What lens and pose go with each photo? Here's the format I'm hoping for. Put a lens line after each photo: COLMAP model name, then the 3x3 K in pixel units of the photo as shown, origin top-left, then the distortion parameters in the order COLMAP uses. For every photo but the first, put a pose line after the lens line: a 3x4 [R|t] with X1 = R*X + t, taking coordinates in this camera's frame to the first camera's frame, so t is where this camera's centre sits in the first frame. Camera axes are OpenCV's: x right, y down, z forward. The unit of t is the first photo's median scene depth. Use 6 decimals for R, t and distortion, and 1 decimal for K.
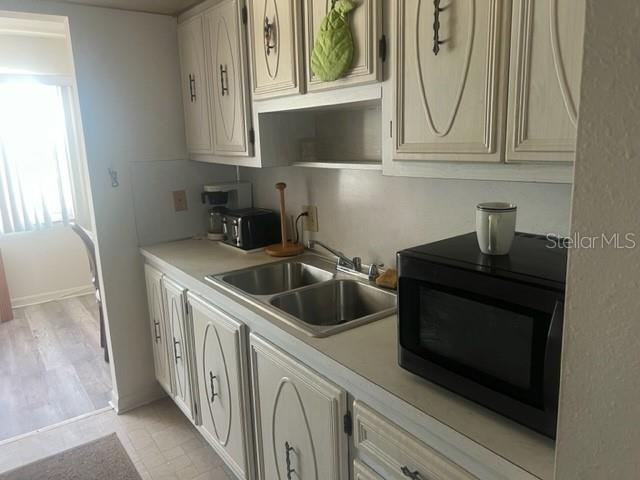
lens RADIAL K [[475.8, 0, 322.9], [0, 475.8, 238.9], [0, 0, 1]] dist [0.042897, -0.052148]
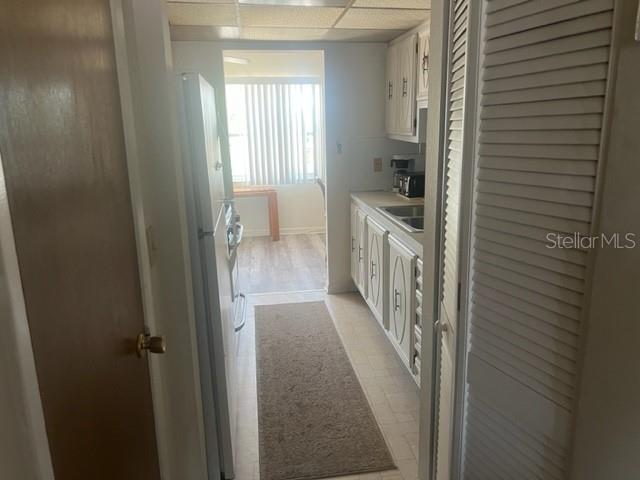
lens RADIAL K [[475.8, 0, 322.9], [0, 475.8, 238.9], [0, 0, 1]] dist [0.042897, -0.052148]
pose [[0.876394, 0.121092, -0.466123, 0.288207], [-0.102110, 0.992590, 0.065875, 0.073536], [0.470646, -0.010137, 0.882264, -0.430620]]
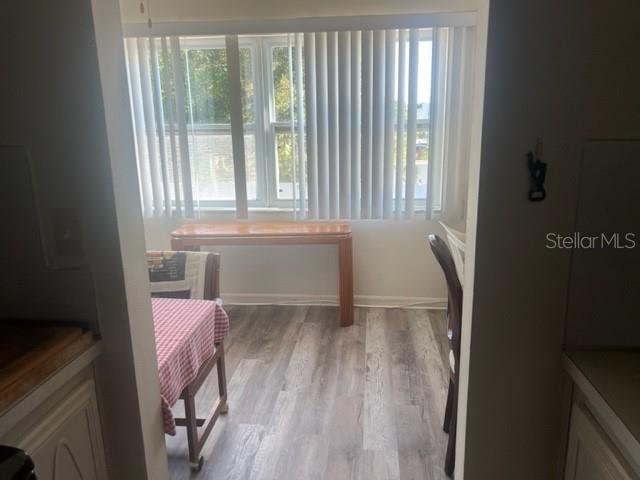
lens RADIAL K [[475.8, 0, 322.9], [0, 475.8, 238.9], [0, 0, 1]] dist [0.042897, -0.052148]
pose [[0.743255, 0.175524, -0.645571, -0.279457], [-0.139272, 0.984423, 0.107309, -0.088831], [0.654350, 0.010152, 0.756123, 0.534063]]
